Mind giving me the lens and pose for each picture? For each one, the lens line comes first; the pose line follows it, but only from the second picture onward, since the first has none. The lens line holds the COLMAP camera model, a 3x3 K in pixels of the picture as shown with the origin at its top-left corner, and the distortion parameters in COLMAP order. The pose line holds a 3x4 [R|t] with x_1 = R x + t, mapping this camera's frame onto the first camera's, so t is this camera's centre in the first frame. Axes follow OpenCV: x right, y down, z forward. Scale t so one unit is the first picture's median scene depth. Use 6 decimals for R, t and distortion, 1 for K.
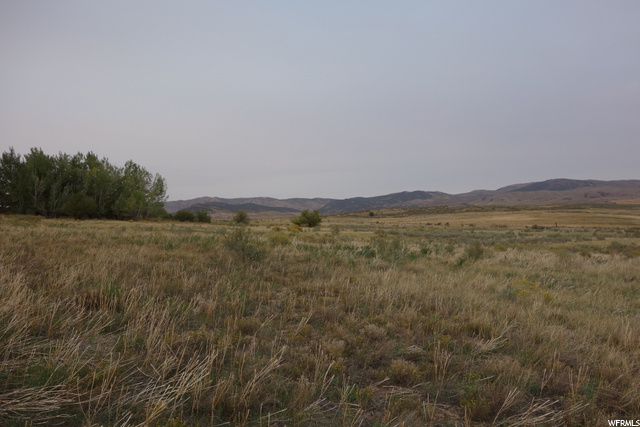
lens RADIAL K [[503.1, 0, 318.7], [0, 503.1, 210.5], [0, 0, 1]] dist [0.001527, -0.002373]
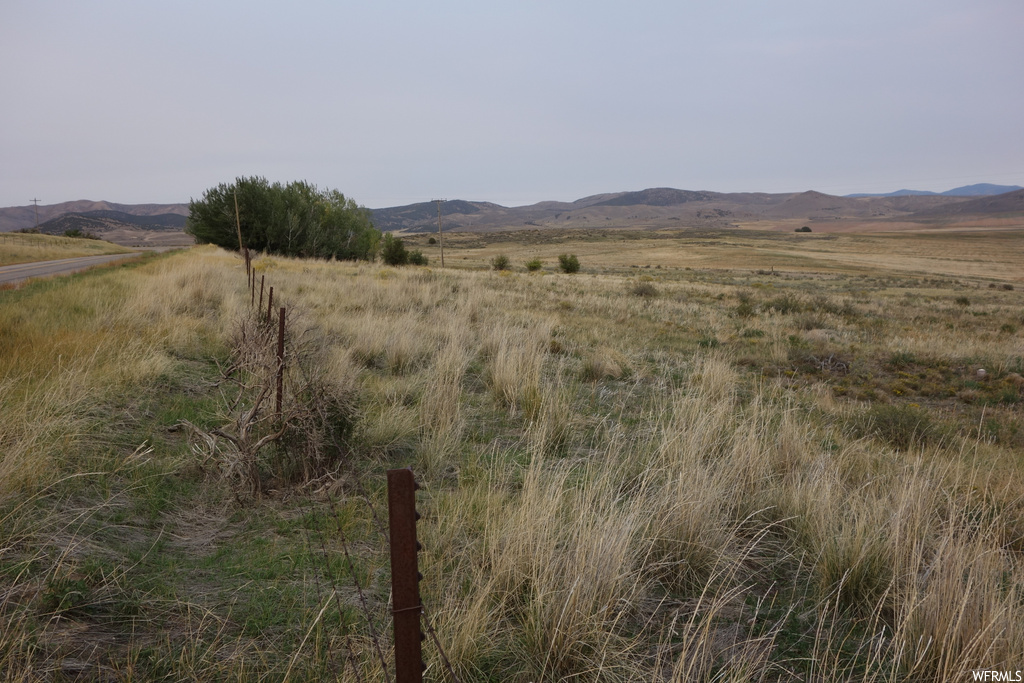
lens RADIAL K [[805.0, 0, 510.7], [0, 805.0, 342.0], [0, 0, 1]] dist [0.001527, -0.002373]
pose [[0.964933, -0.017668, 0.261900, -0.182251], [-0.018408, 0.990721, 0.134658, -0.013765], [-0.261849, -0.134757, 0.955654, -0.160461]]
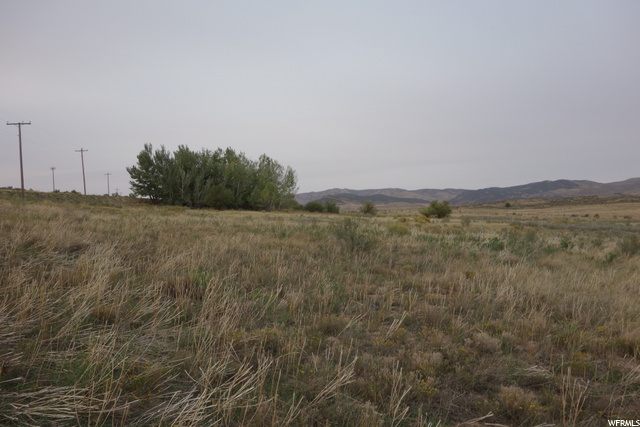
lens RADIAL K [[503.1, 0, 319.7], [0, 503.1, 210.2], [0, 0, 1]] dist [0.001527, -0.002373]
pose [[0.968080, 0.000909, -0.250641, 0.001057], [0.003289, 0.999861, 0.016329, 0.000355], [0.250621, -0.016632, 0.967942, 0.003182]]
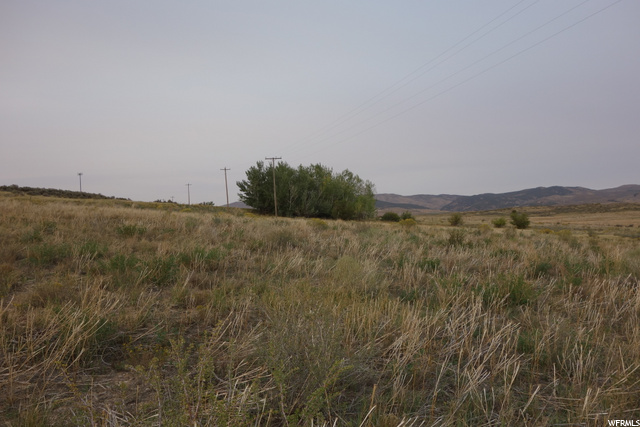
lens RADIAL K [[503.1, 0, 320.5], [0, 503.1, 213.6], [0, 0, 1]] dist [0.001527, -0.002373]
pose [[0.971197, 0.006174, -0.238197, -0.061737], [-0.003068, 0.999905, 0.013410, -0.004682], [0.238258, -0.012293, 0.971124, -0.065938]]
